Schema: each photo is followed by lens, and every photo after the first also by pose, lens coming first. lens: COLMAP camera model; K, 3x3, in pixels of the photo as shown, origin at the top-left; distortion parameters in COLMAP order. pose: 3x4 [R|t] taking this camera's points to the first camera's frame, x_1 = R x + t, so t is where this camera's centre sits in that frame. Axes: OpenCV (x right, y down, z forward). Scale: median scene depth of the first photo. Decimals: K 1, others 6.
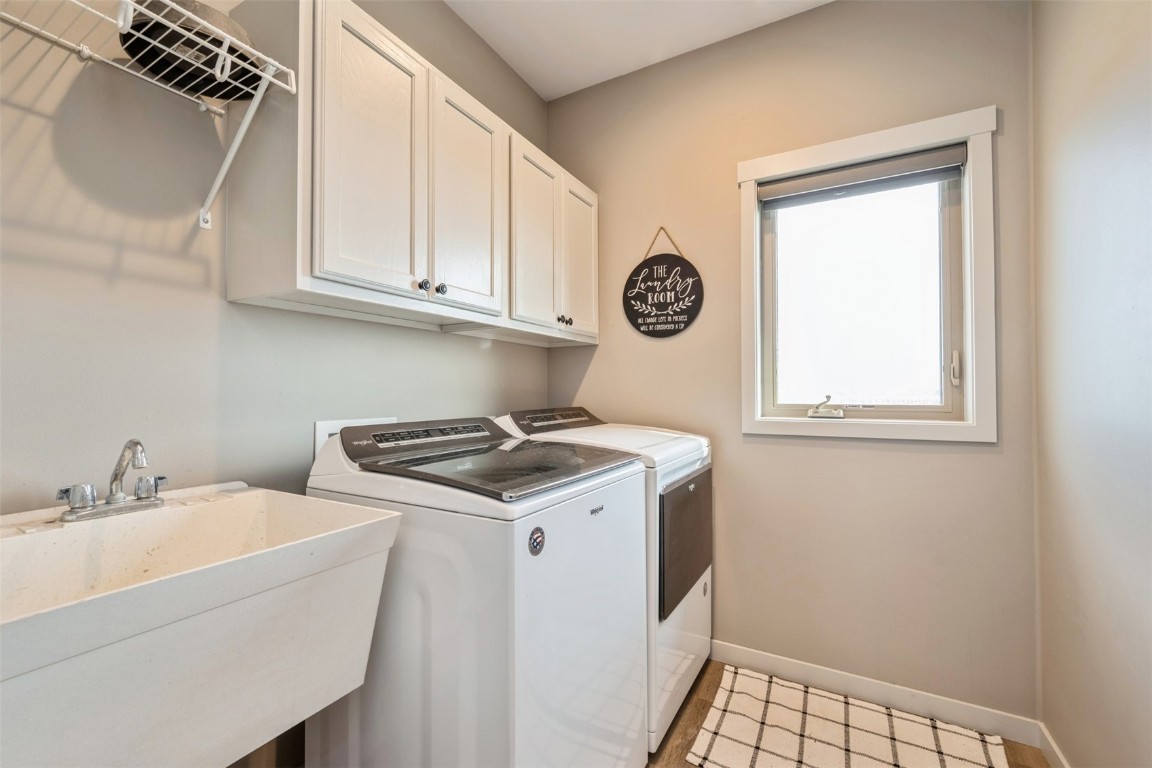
lens RADIAL K [[481.4, 0, 576.0], [0, 481.4, 384.0], [0, 0, 1]] dist [-0.000670, 0.000075]
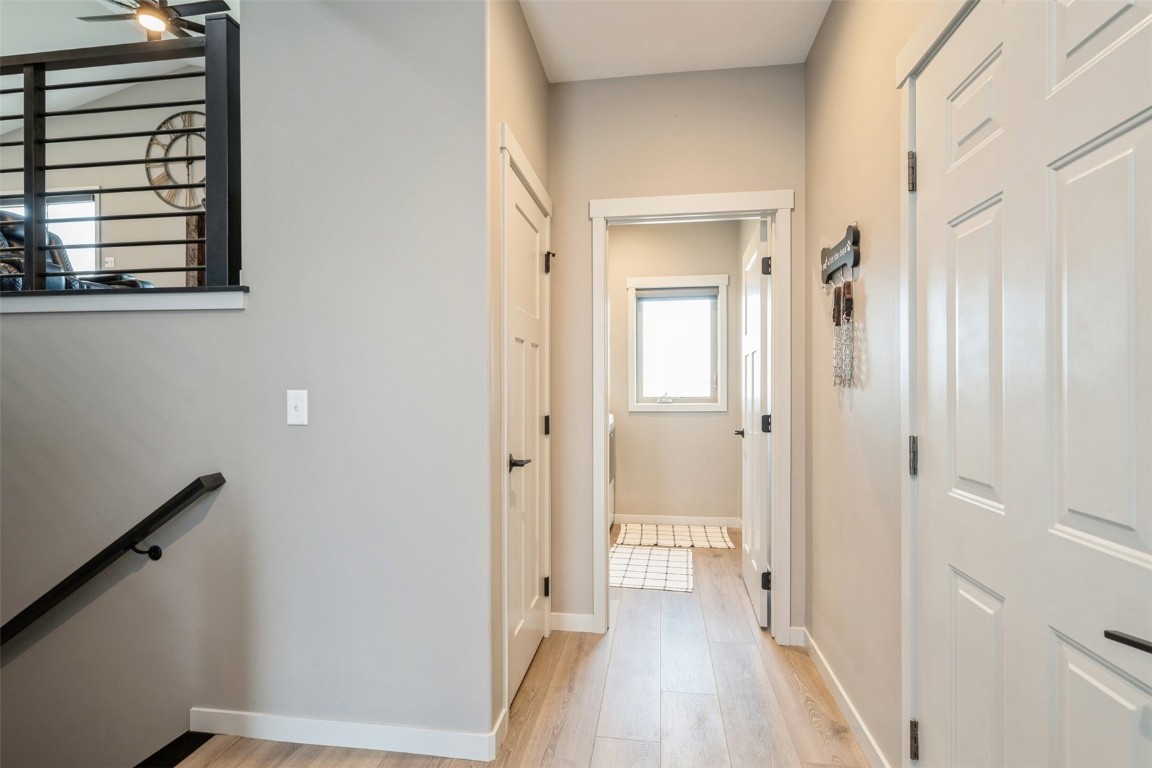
lens RADIAL K [[611.7, 0, 576.0], [0, 611.7, 384.0], [0, 0, 1]] dist [0.000086, -0.000038]
pose [[0.931207, 0.000767, 0.364490, -0.851148], [-0.004705, 0.999940, 0.009917, -0.039795], [-0.364460, -0.010950, 0.931155, -1.404560]]
